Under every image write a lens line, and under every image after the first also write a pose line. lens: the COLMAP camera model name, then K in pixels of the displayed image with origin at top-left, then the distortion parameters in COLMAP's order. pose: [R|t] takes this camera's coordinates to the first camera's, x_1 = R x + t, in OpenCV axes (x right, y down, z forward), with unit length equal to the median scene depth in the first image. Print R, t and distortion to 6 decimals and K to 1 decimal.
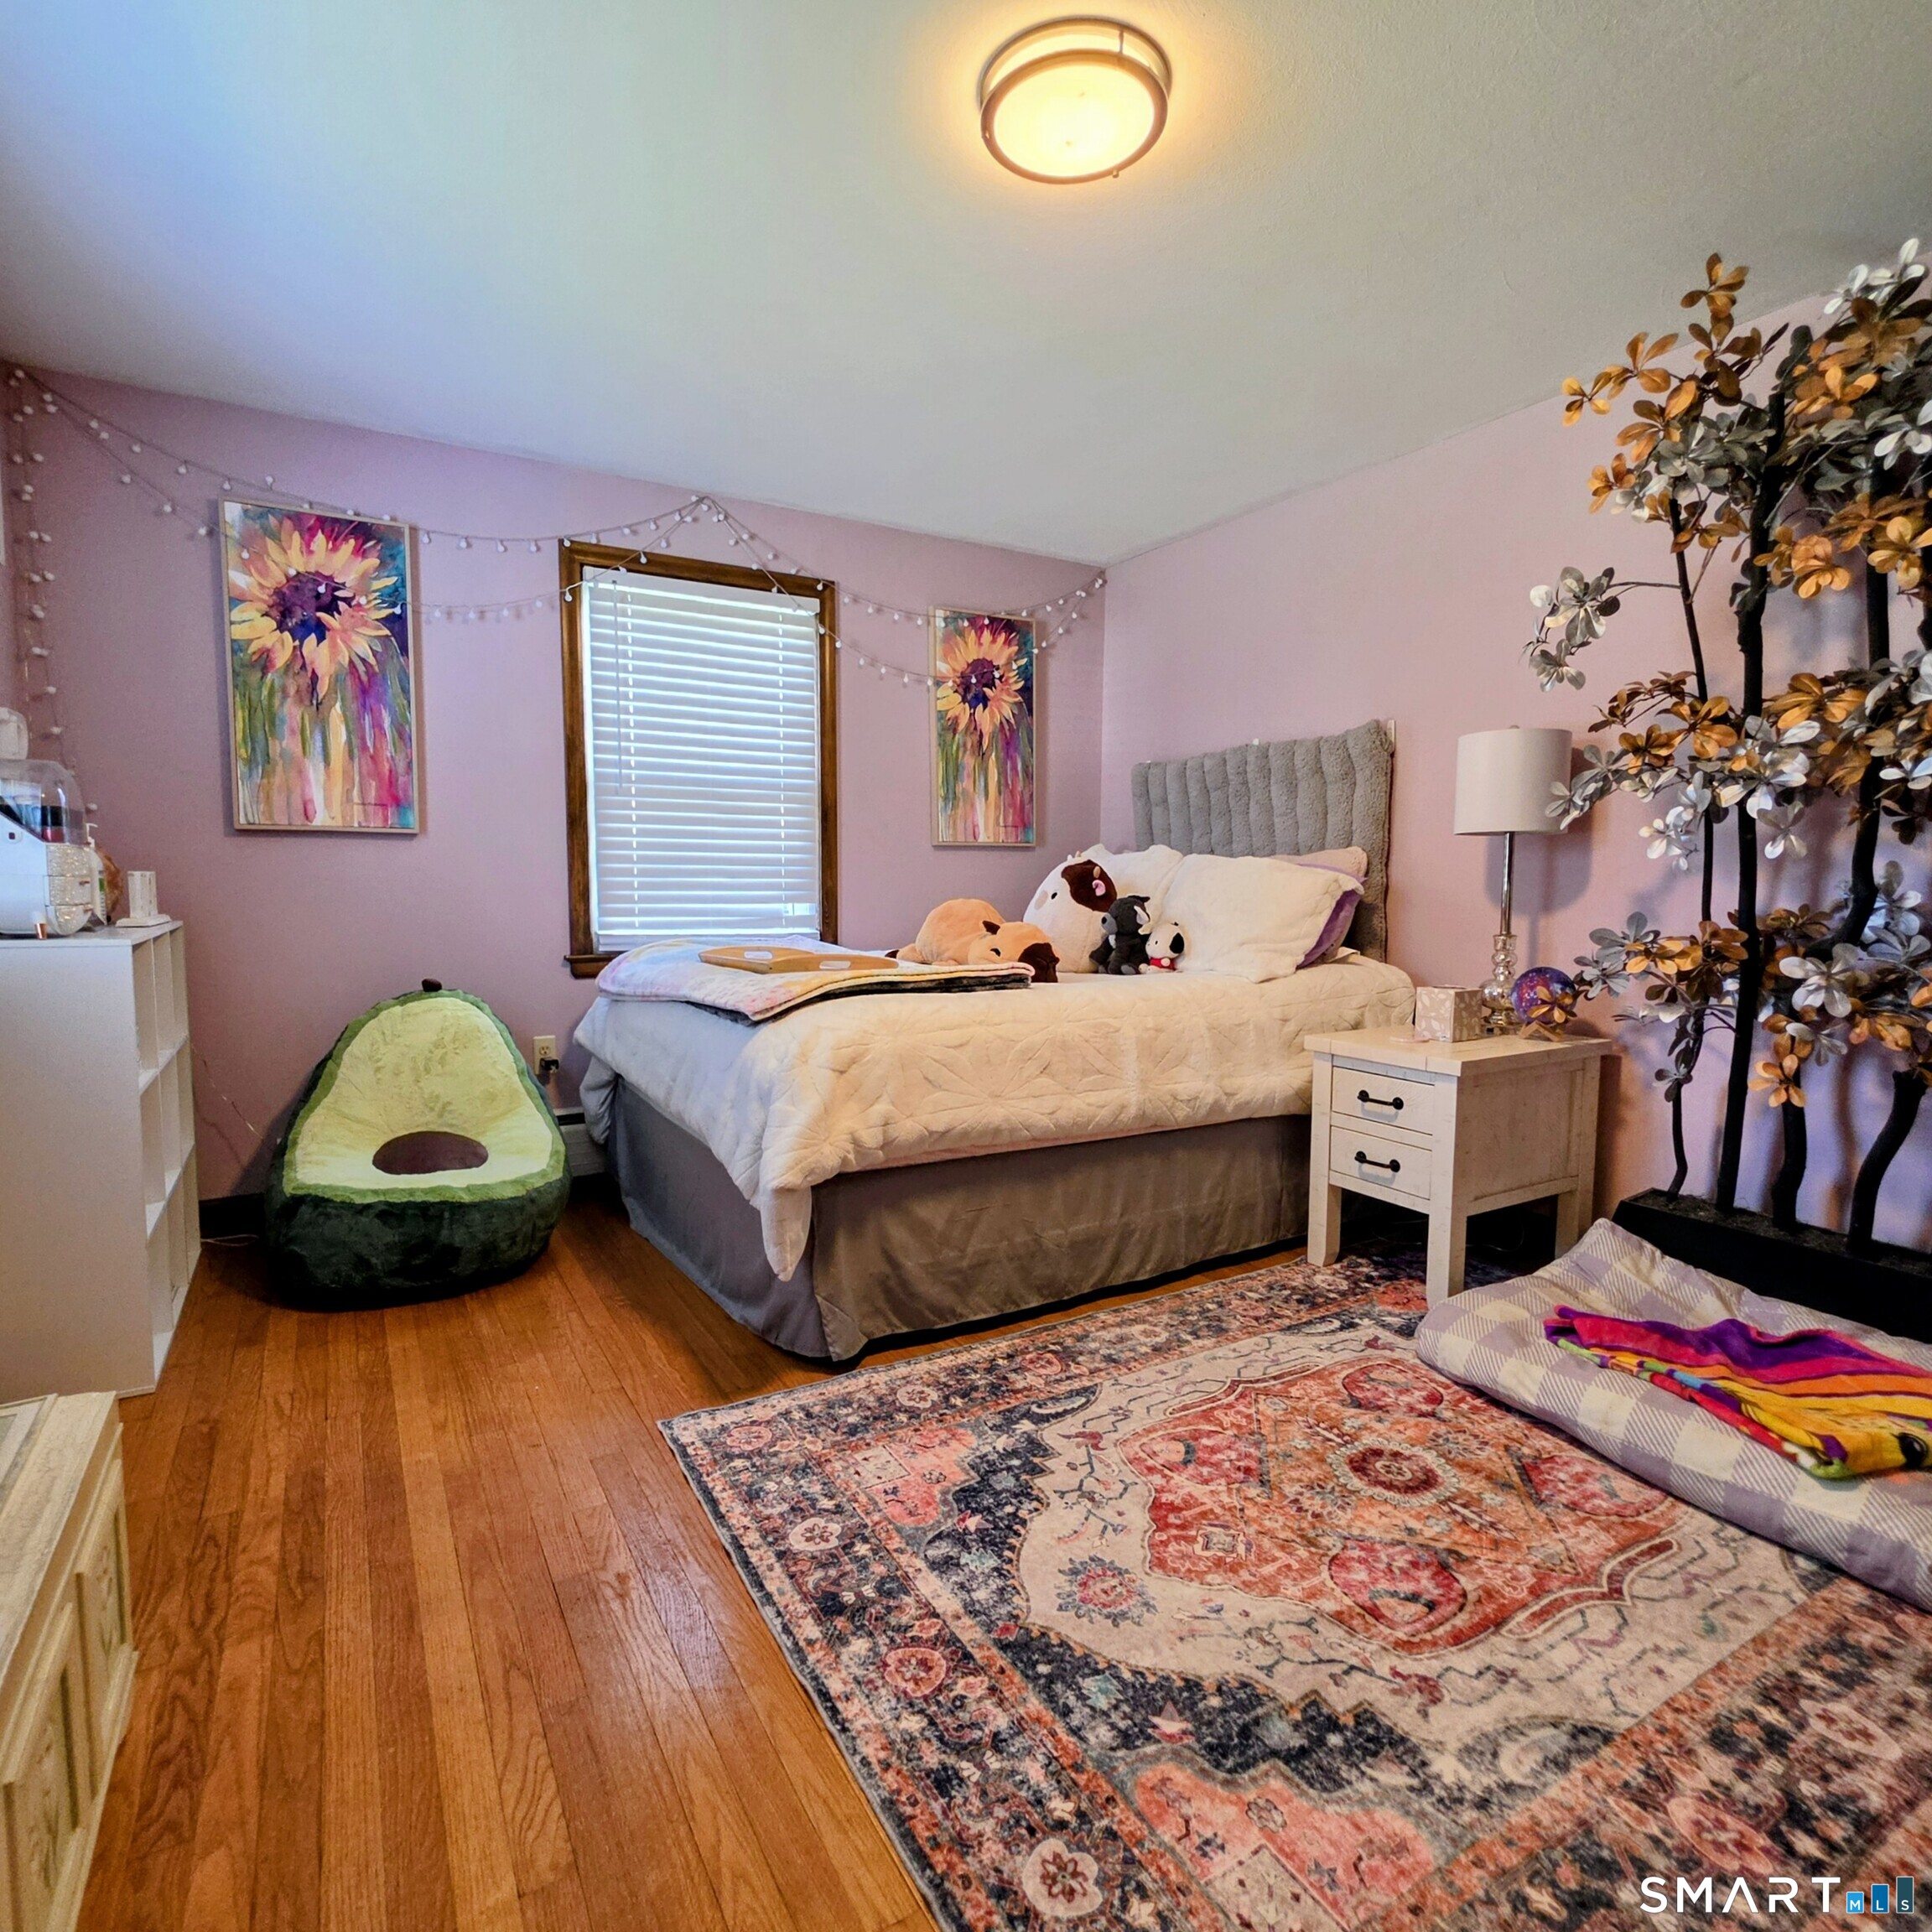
lens RADIAL K [[1076.5, 0, 966.0], [0, 1076.5, 966.0], [0, 0, 1]] dist [-0.003020, 0.002652]
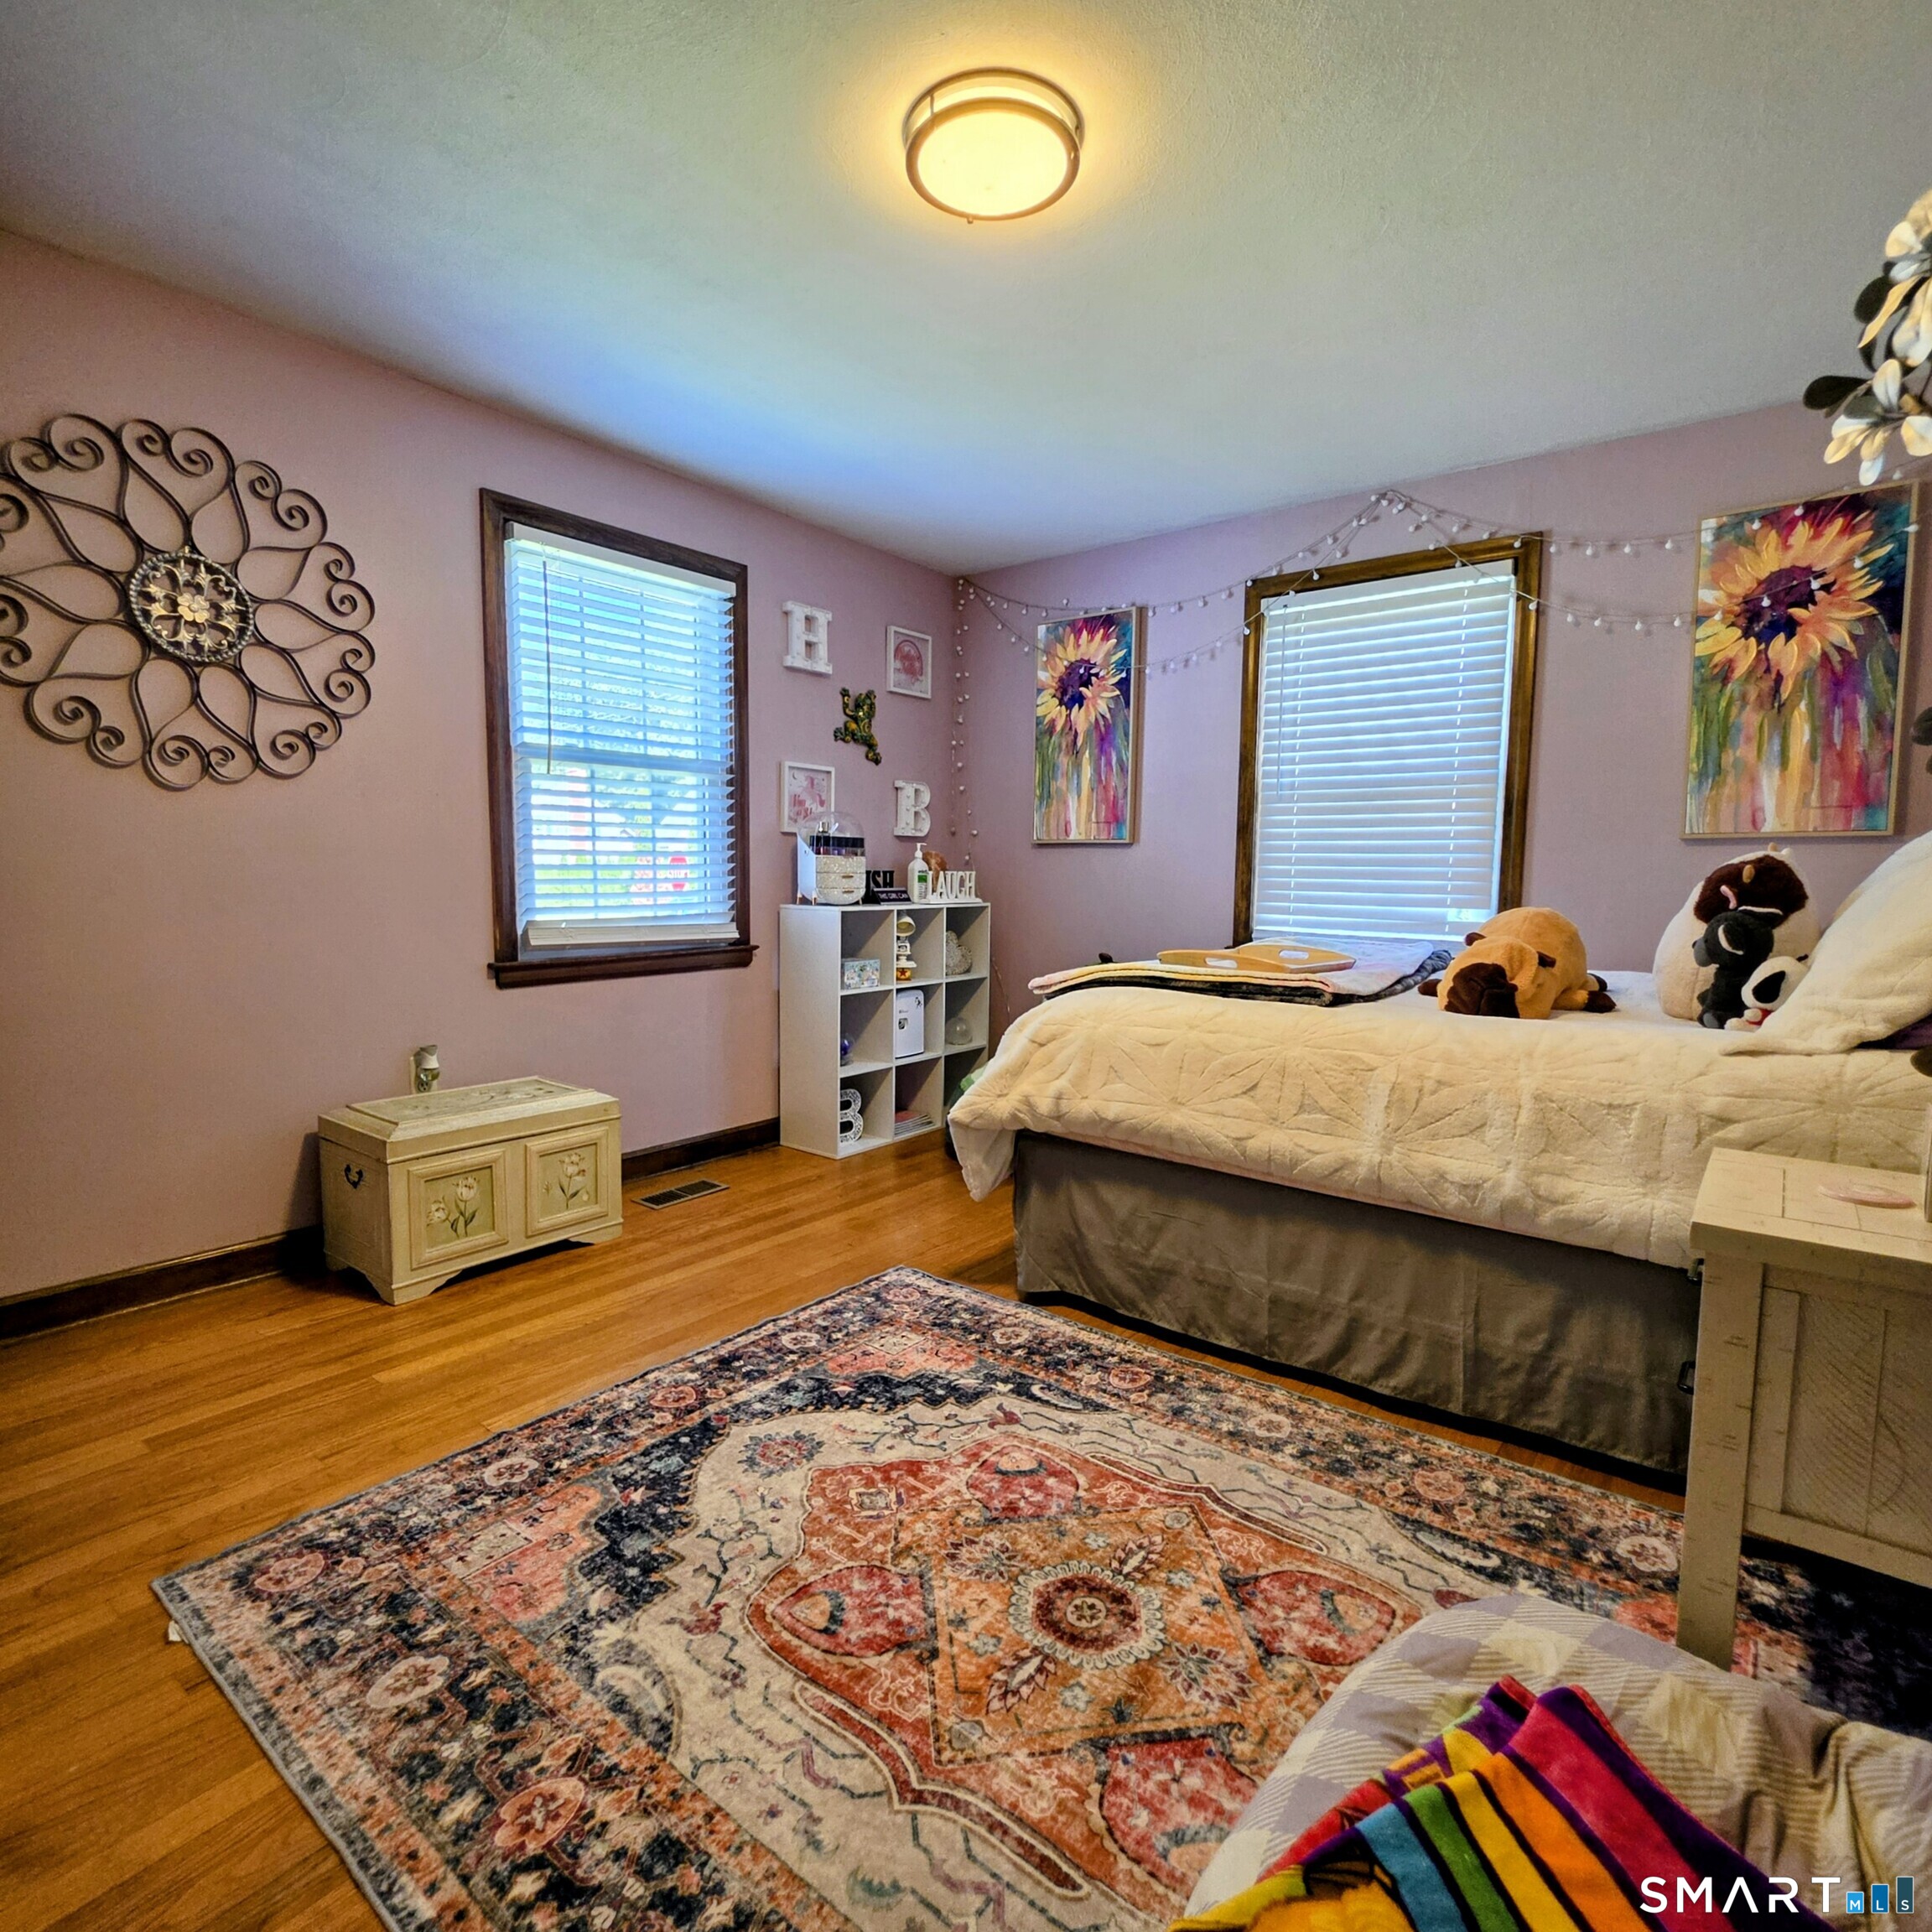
lens RADIAL K [[1059.3, 0, 957.9], [0, 1059.3, 975.5], [0, 0, 1]] dist [-0.011246, 0.004346]
pose [[0.351509, 0.088253, -0.932016, 0.949815], [-0.089567, 0.994150, 0.060356, -0.034542], [0.931890, 0.062262, 0.357357, 0.544686]]
